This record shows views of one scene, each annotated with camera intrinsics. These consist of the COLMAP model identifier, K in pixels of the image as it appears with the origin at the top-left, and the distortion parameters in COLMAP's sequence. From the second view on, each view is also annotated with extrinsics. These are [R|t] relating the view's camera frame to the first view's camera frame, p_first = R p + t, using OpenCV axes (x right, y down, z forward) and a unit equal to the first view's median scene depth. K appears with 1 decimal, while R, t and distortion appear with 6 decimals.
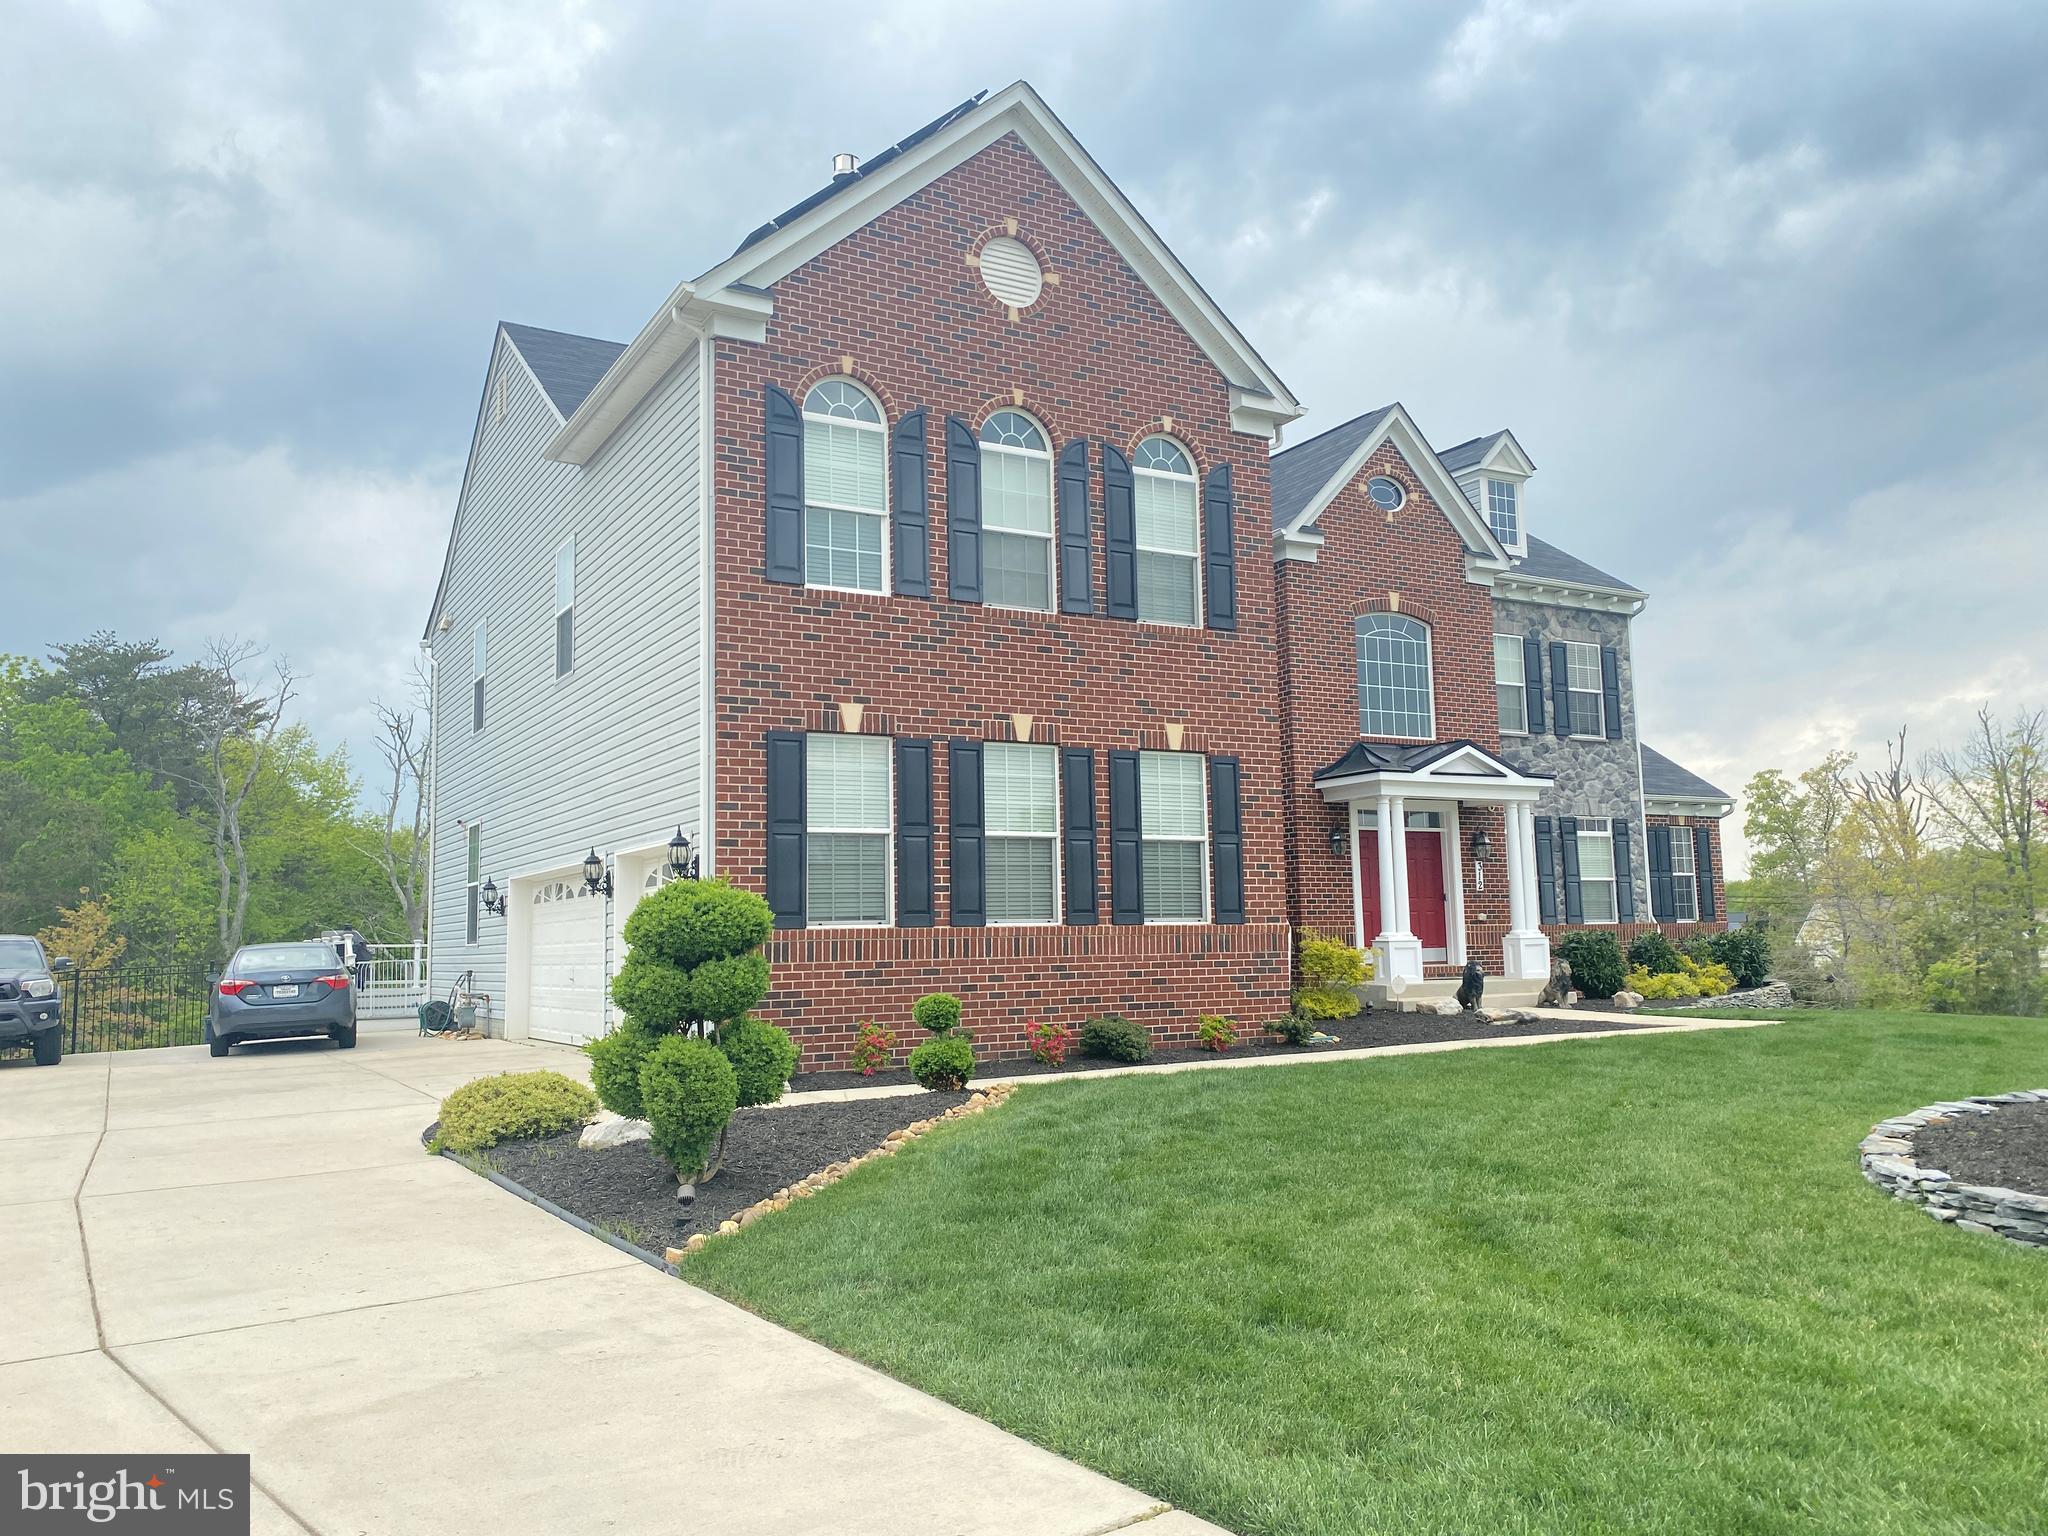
lens RADIAL K [[1555.4, 0, 1026.8], [0, 1555.4, 760.8], [0, 0, 1]] dist [0.084370, -0.130996]
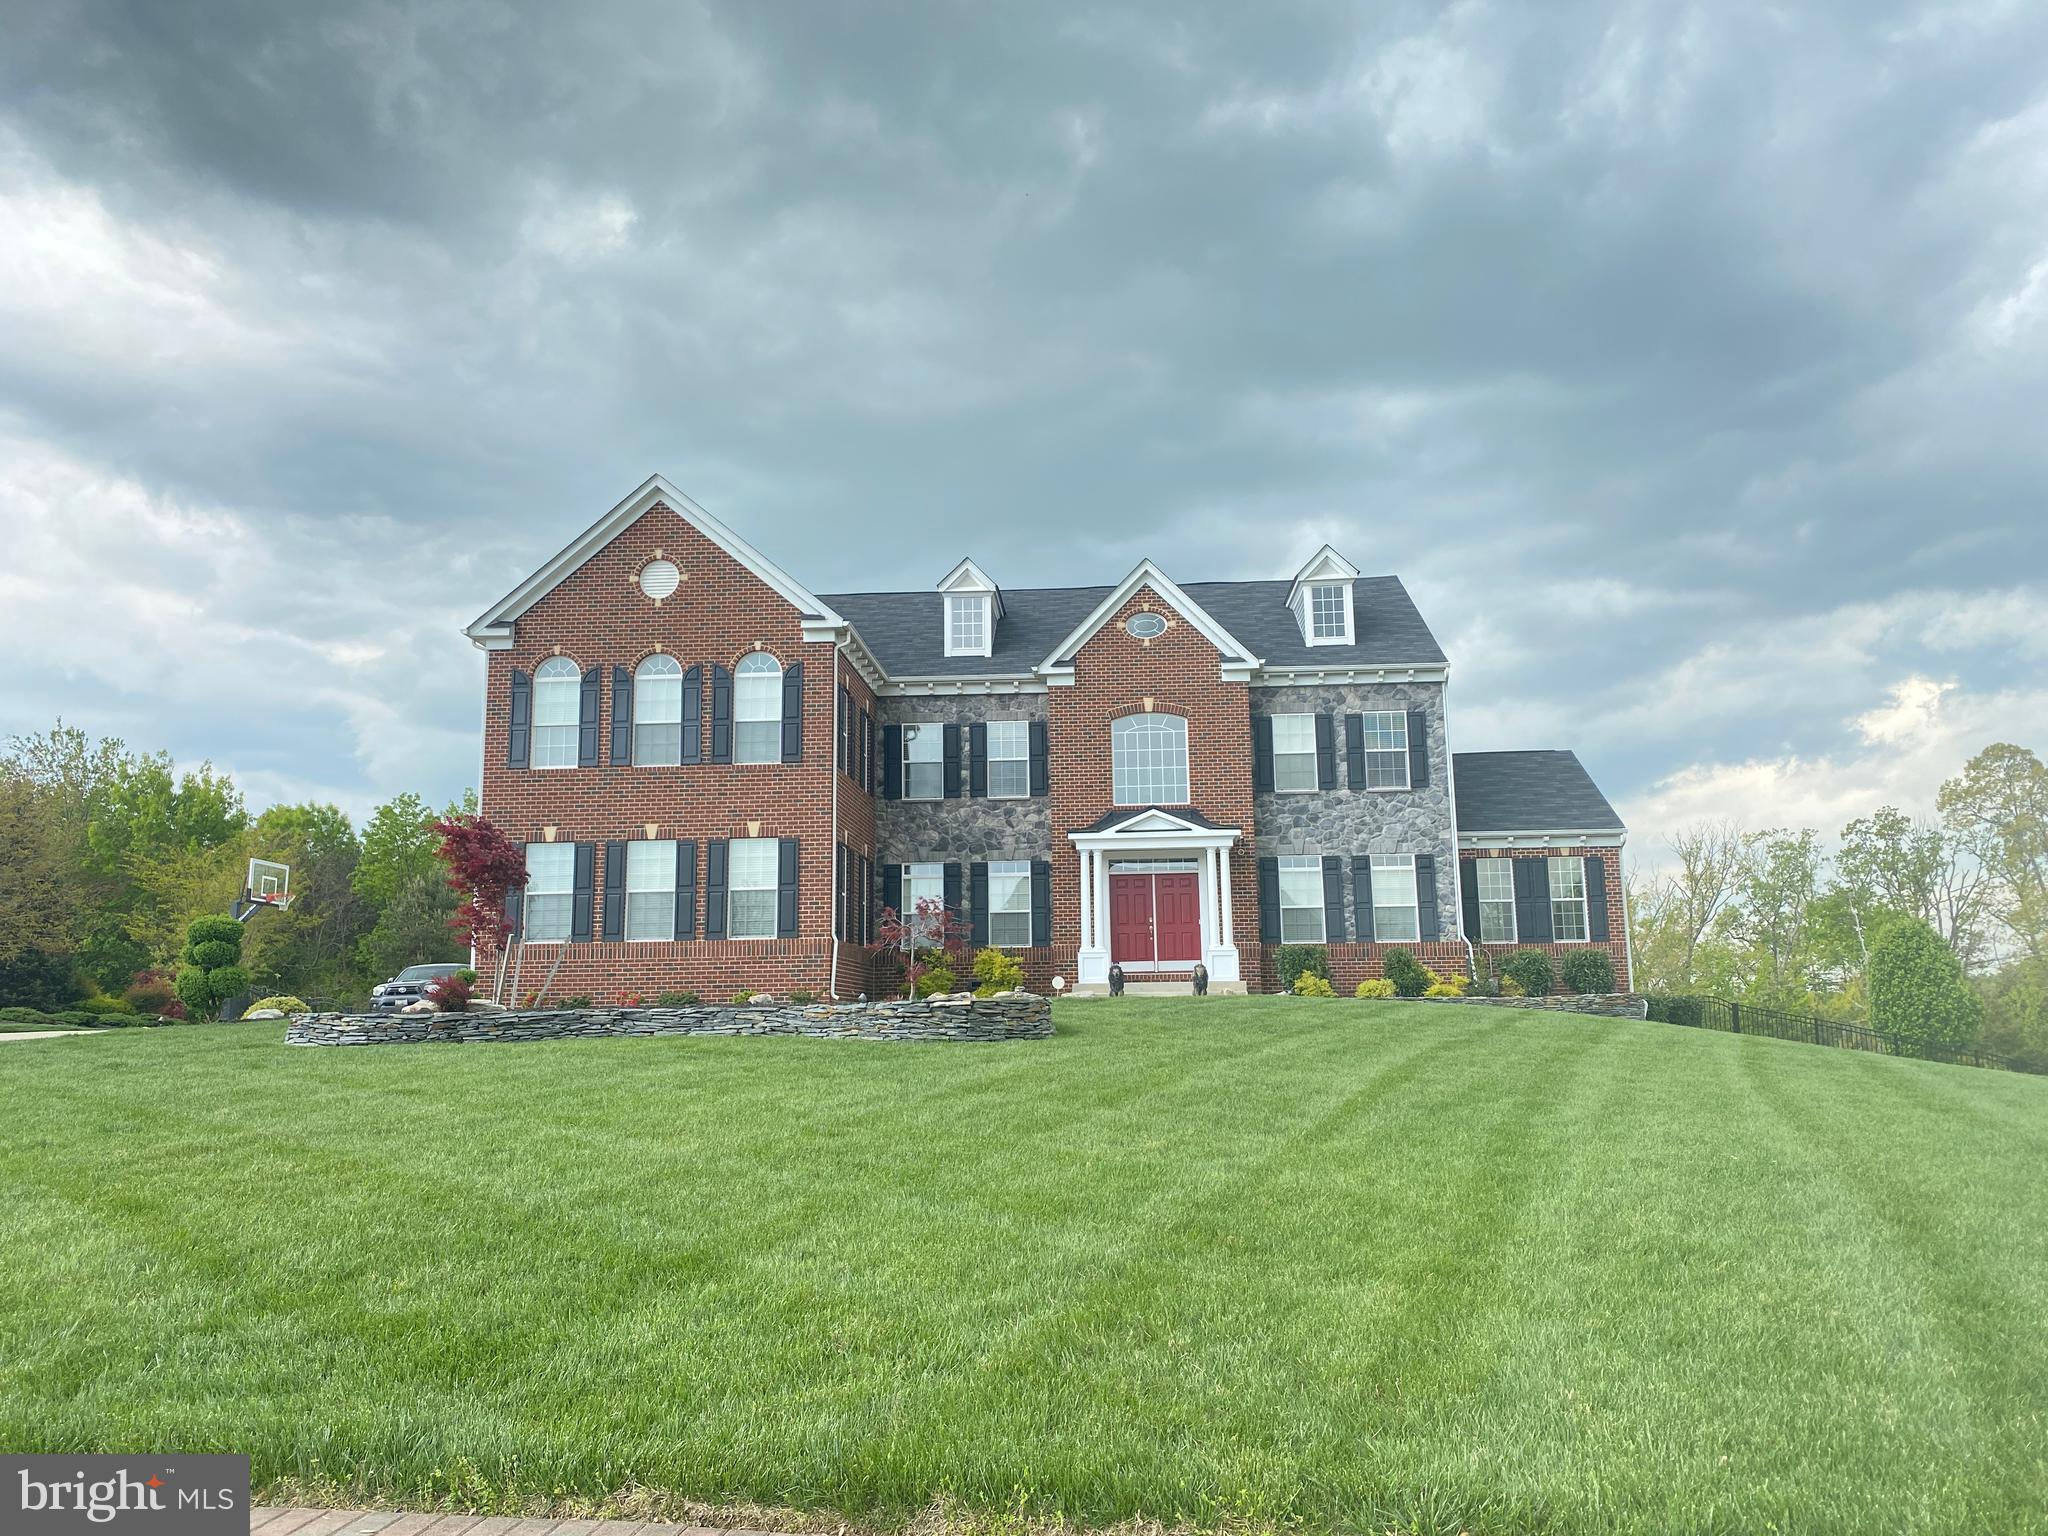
lens RADIAL K [[1511.4, 0, 1028.2], [0, 1511.4, 762.1], [0, 0, 1]] dist [0.073018, -0.001870]
pose [[0.829624, -0.081226, -0.552383, 1.283564], [0.060091, 0.996604, -0.056298, 0.022928], [0.555080, 0.013513, 0.831687, -0.217876]]
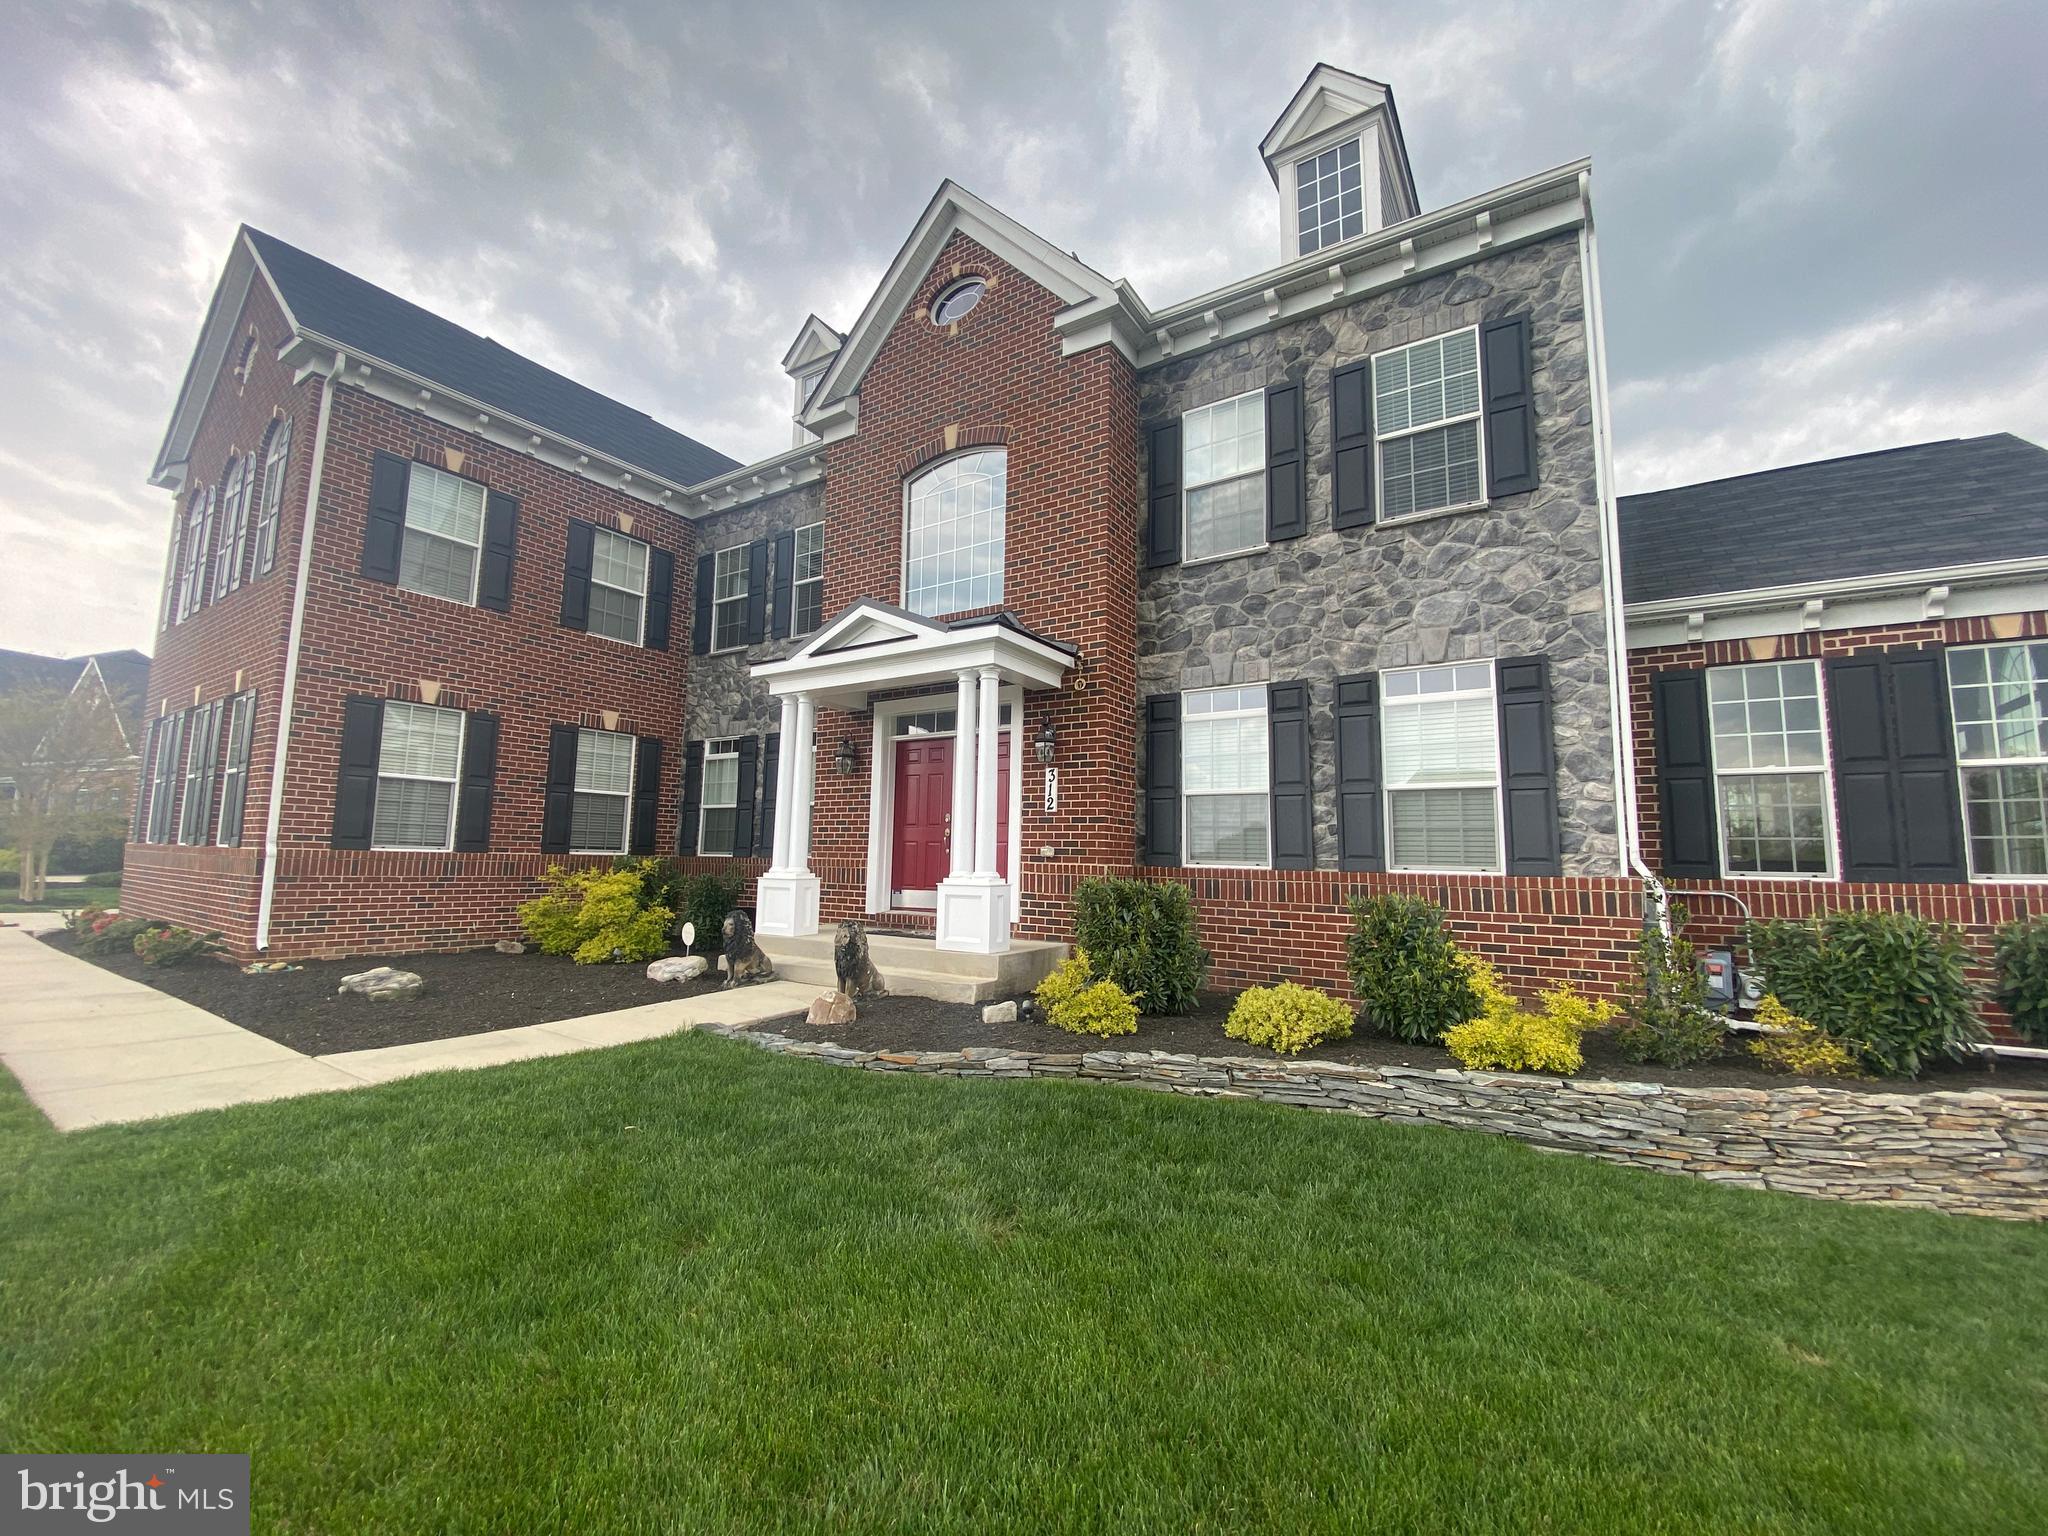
lens RADIAL K [[825.2, 0, 1024.0], [0, 825.2, 768.0], [0, 0, 1]] dist [0.014349, -0.016340]
pose [[0.445964, -0.068455, -0.892429, 0.885076], [0.076118, 0.996360, -0.038389, 0.113967], [0.891808, -0.050810, 0.449552, 1.245878]]
